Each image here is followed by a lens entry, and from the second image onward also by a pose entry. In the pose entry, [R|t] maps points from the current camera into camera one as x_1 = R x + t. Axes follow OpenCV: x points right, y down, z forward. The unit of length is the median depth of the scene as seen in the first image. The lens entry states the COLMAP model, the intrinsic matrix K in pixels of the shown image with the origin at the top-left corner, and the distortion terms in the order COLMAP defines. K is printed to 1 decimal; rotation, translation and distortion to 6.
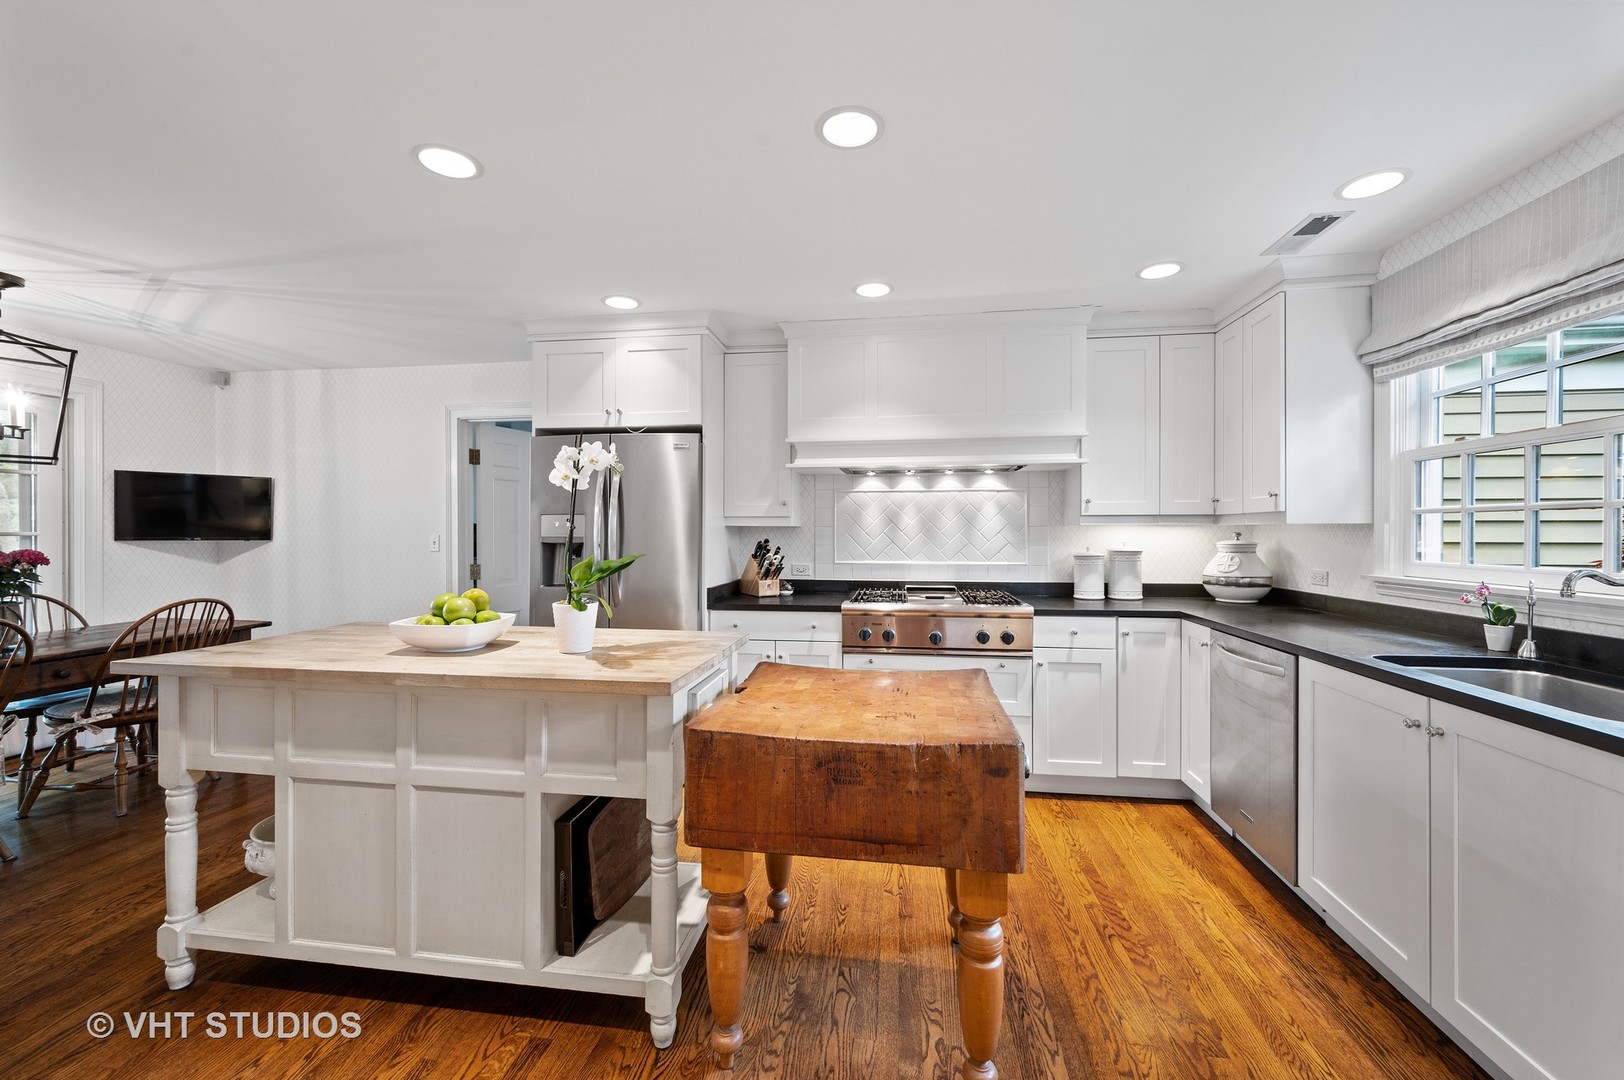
lens RADIAL K [[635.5, 0, 808.0], [0, 635.5, 536.5], [0, 0, 1]] dist [-0.000645, -0.000024]
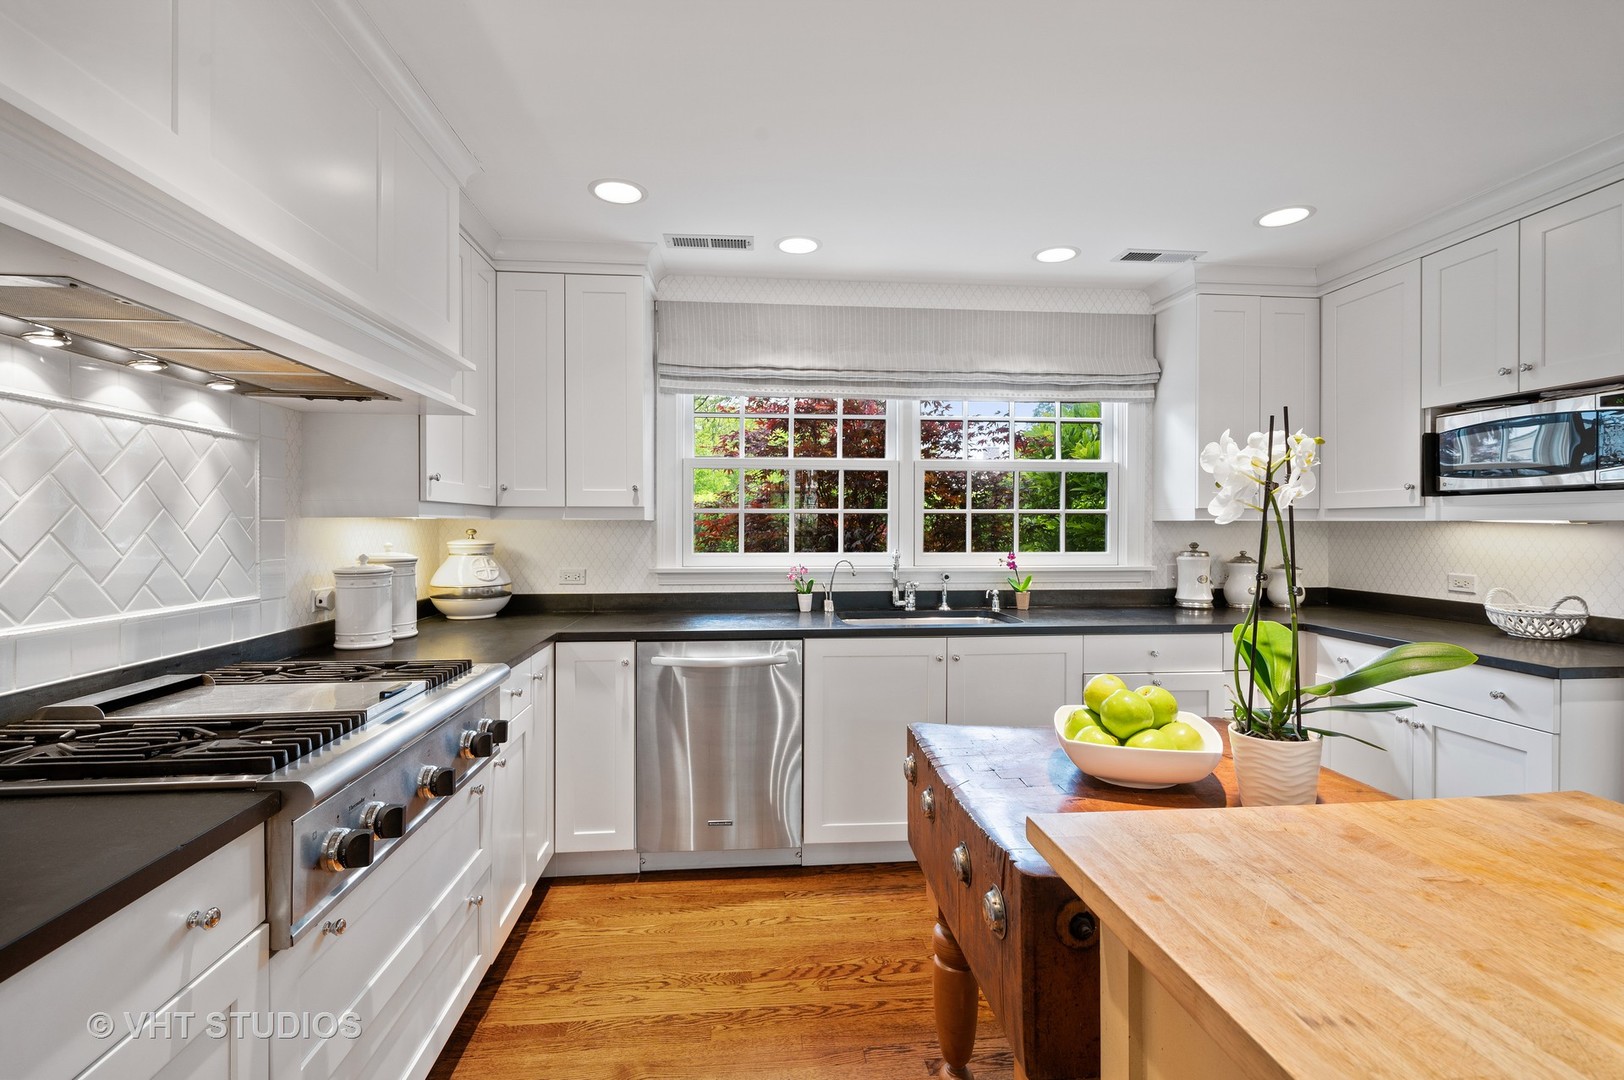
lens RADIAL K [[737.8, 0, 810.6], [0, 737.8, 535.9], [0, 0, 1]] dist [-0.001330, -0.000359]
pose [[-0.237596, -0.010319, 0.971309, -0.314846], [0.007000, 0.999899, 0.012335, -0.007089], [-0.971339, 0.009730, -0.237500, 0.829842]]
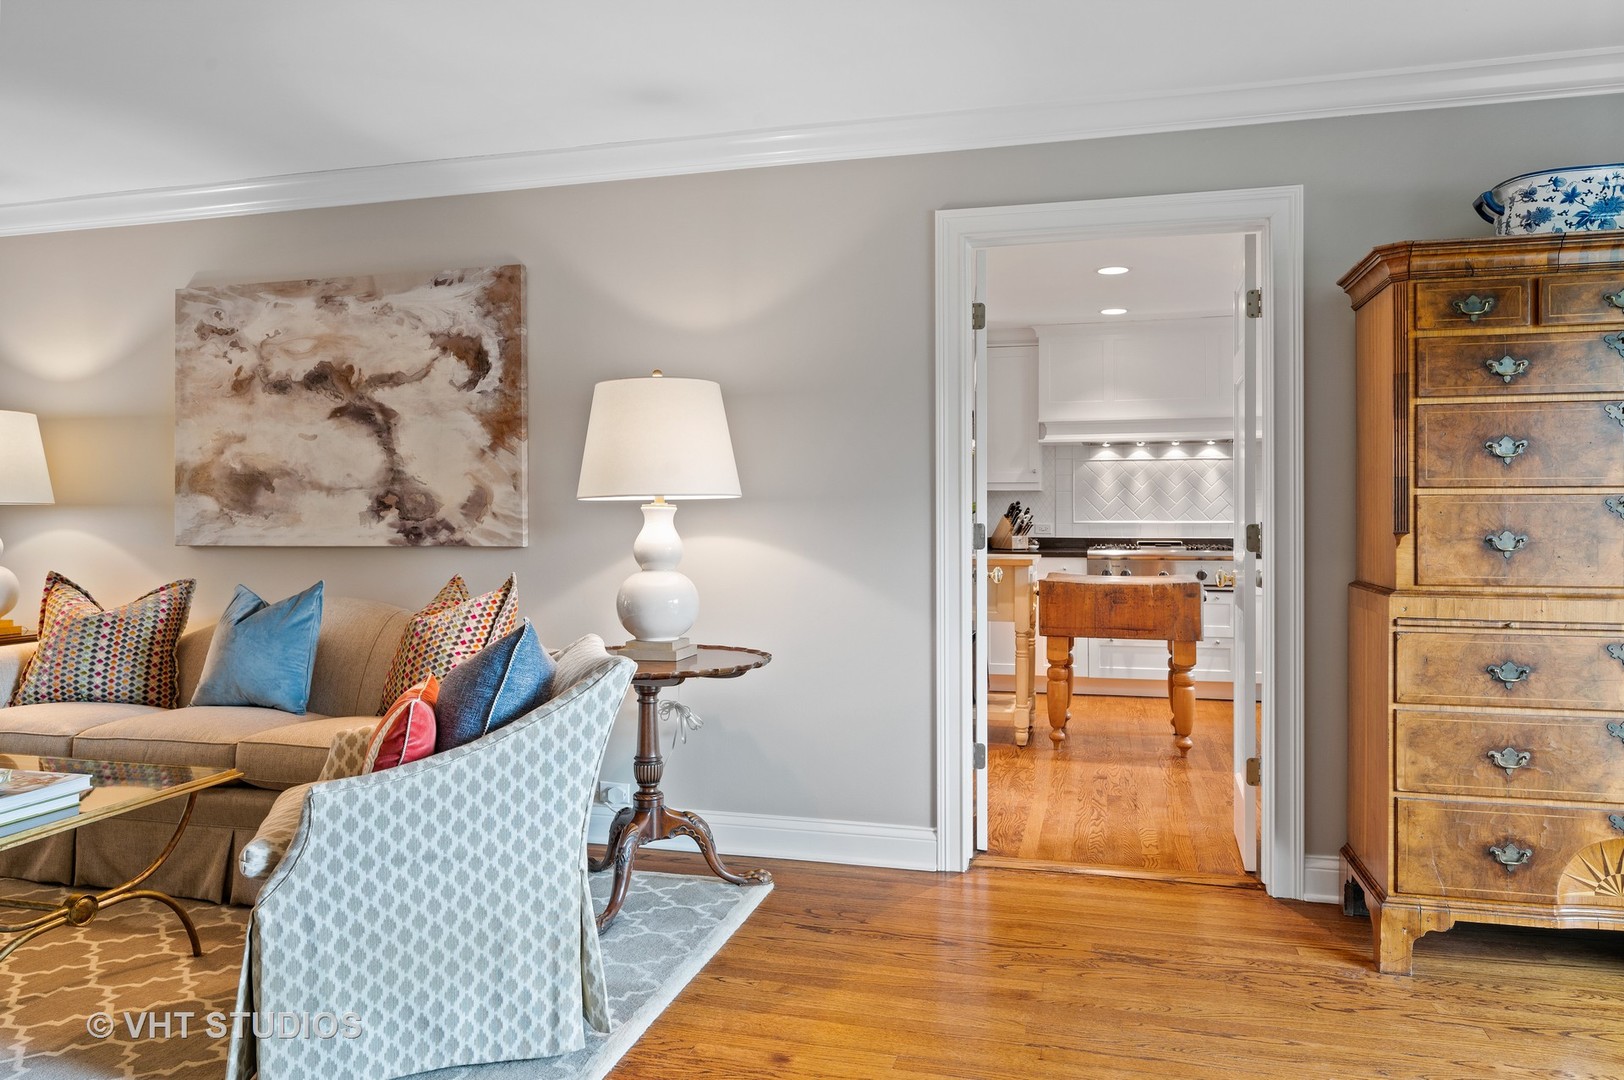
lens RADIAL K [[1086.7, 0, 812.3], [0, 1086.7, 524.3], [0, 0, 1]] dist [0.002329, 0.000399]
pose [[0.992965, -0.003632, -0.118351, -0.229482], [0.003935, 0.999990, 0.002328, 0.044867], [0.118341, -0.002778, 0.992969, -1.191152]]
